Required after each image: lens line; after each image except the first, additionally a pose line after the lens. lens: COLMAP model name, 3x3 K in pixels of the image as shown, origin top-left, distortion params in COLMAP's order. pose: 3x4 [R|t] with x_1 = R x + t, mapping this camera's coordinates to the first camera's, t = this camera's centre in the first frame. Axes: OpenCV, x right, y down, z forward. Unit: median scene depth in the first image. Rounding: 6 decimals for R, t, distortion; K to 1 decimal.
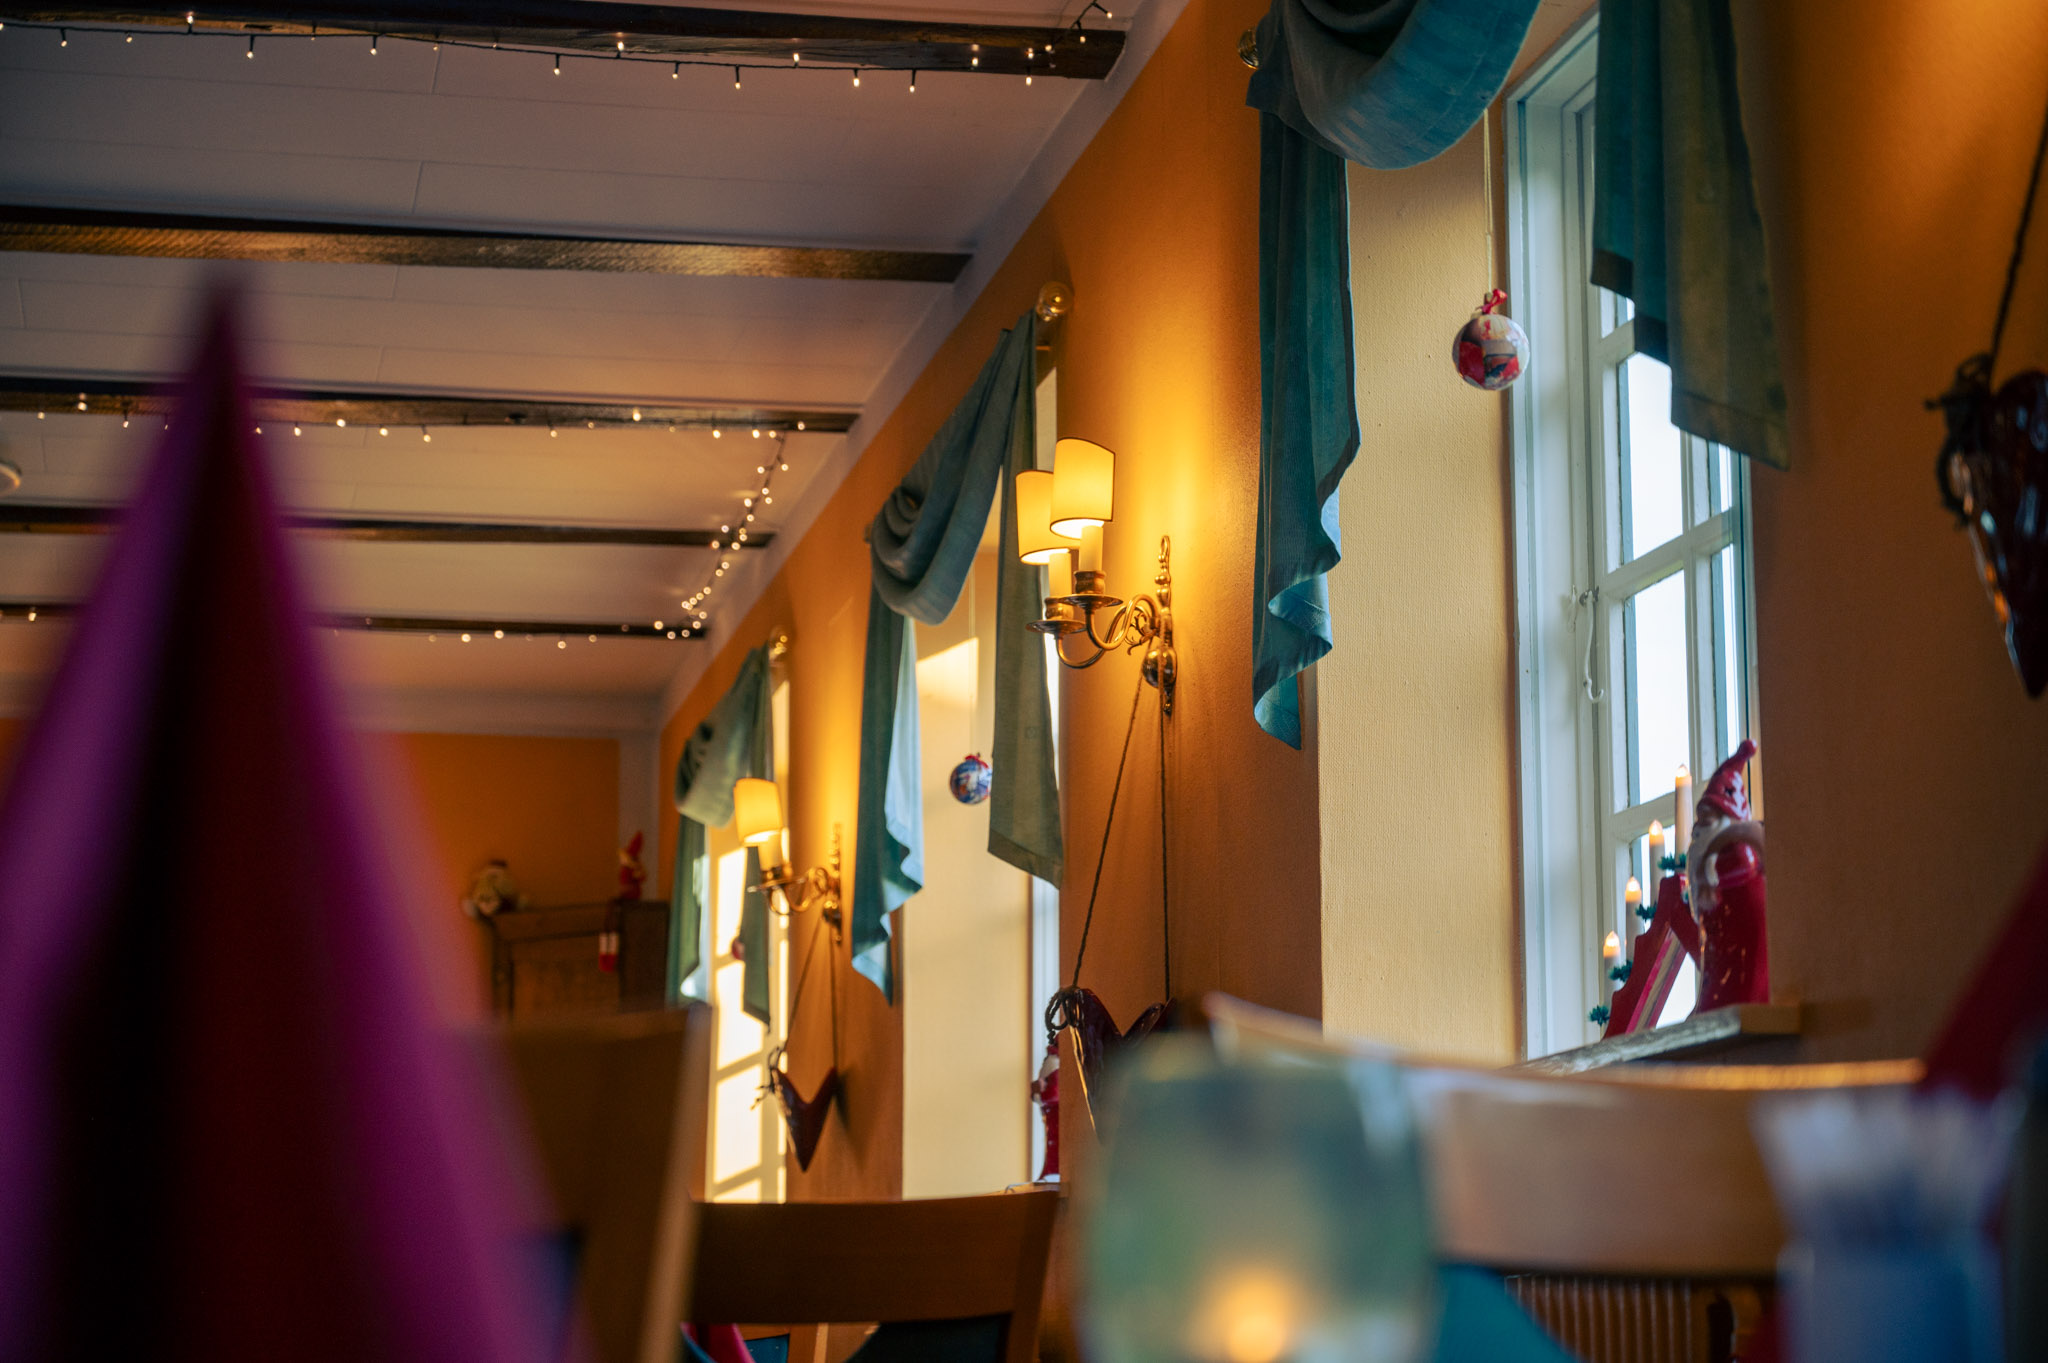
lens RADIAL K [[3842.3, 0, 1021.0], [0, 3842.3, 690.1], [0, 0, 1]] dist [0.078908, -0.274294]
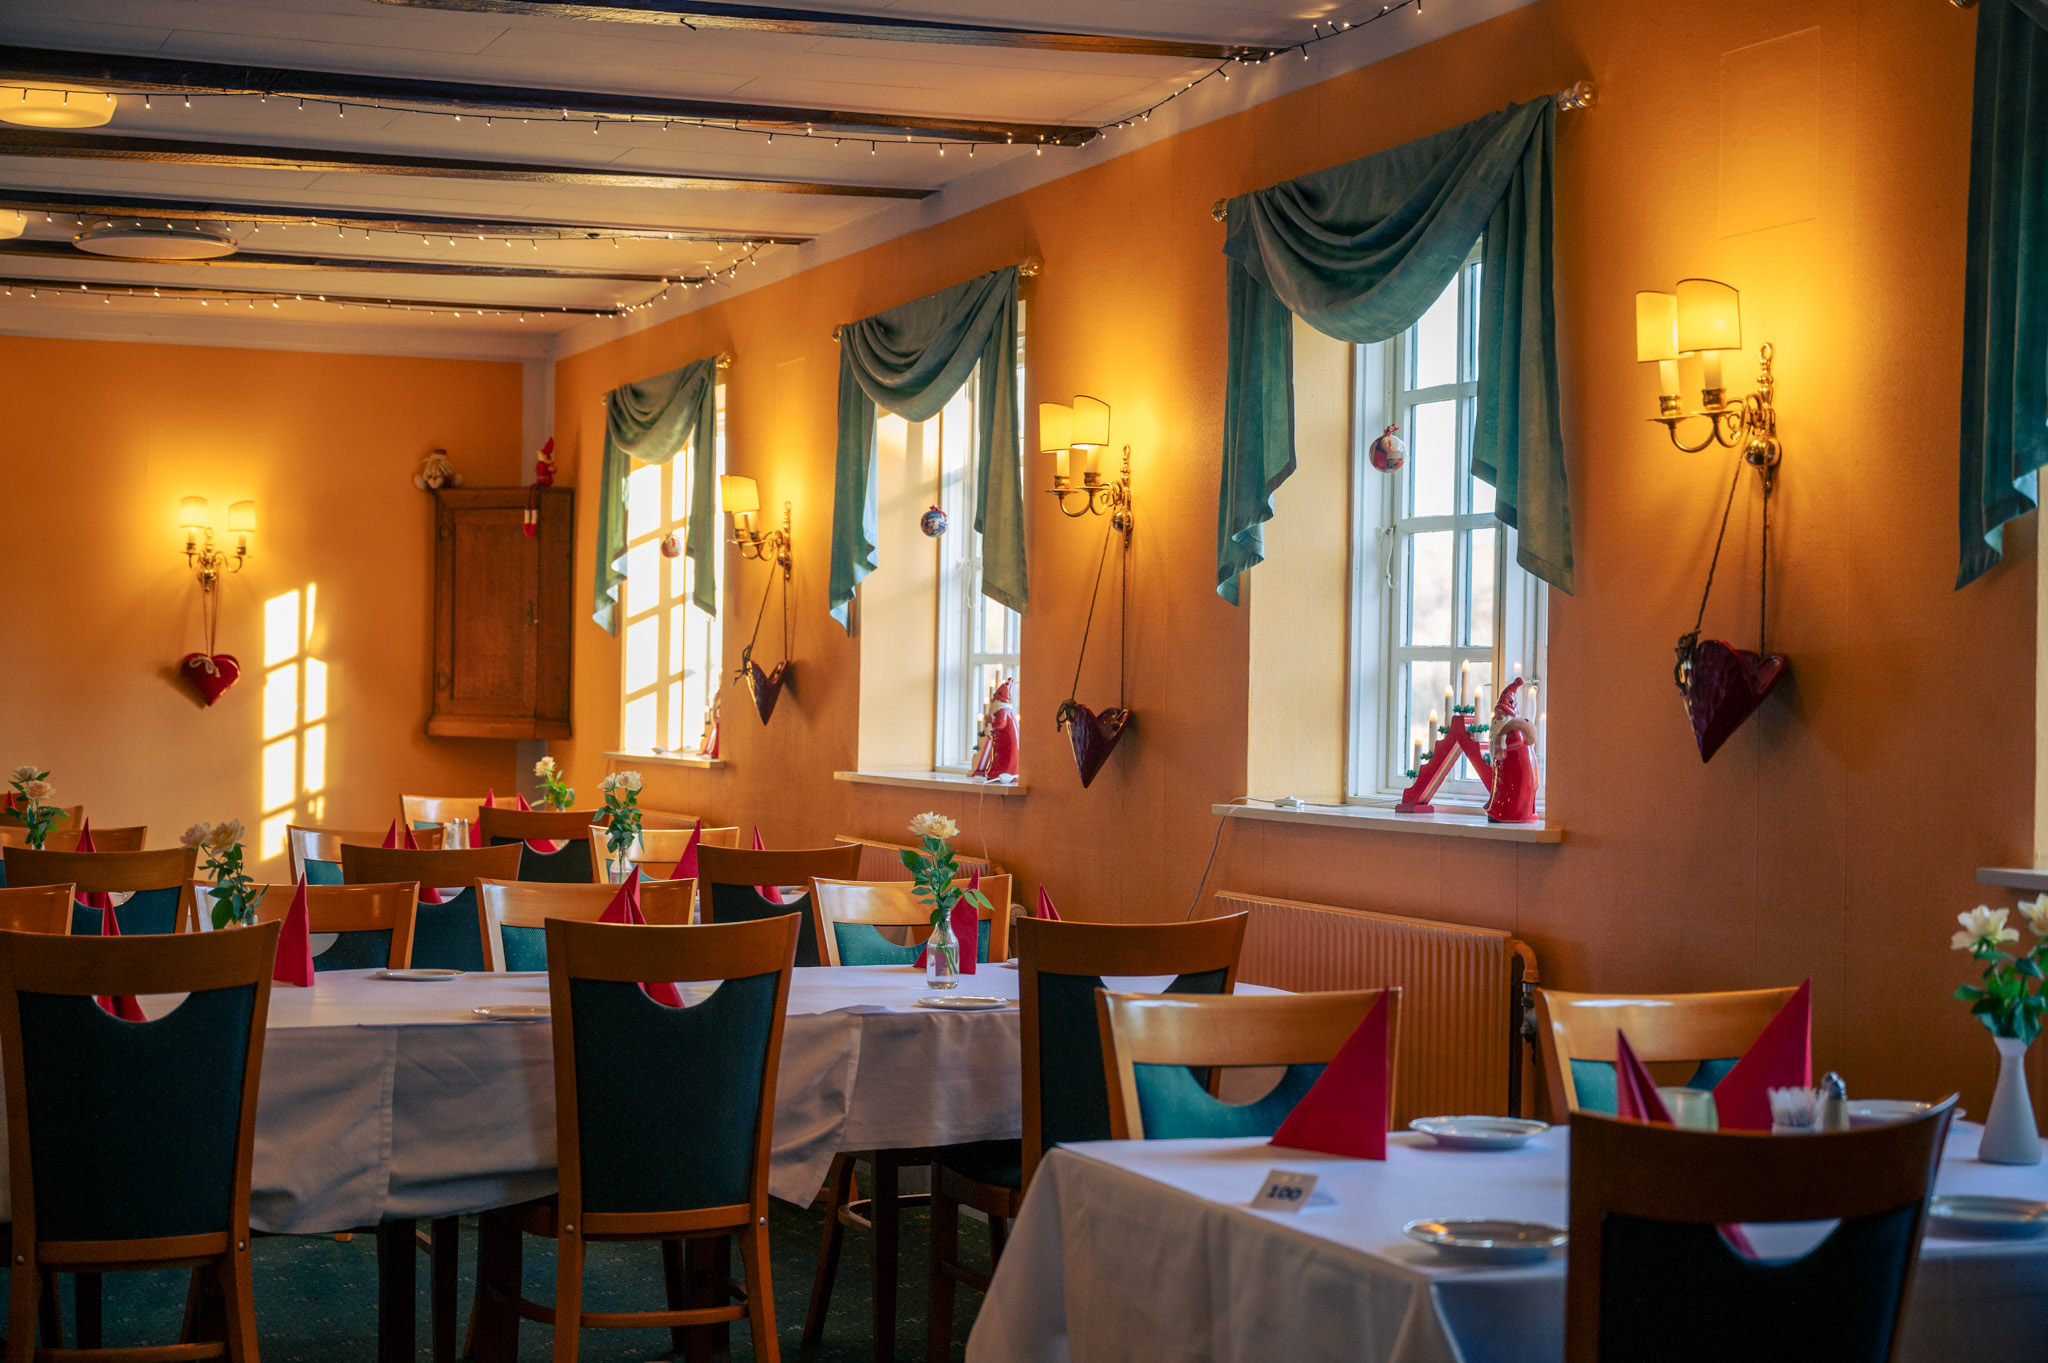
lens RADIAL K [[3364.2, 0, 1024.0], [0, 3364.2, 681.5], [0, 0, 1]] dist [0.050112, -0.017379]
pose [[0.986192, 0.018136, 0.164610, -0.256120], [-0.047043, 0.983717, 0.173459, -0.194981], [-0.158784, -0.178807, 0.970987, -0.502971]]
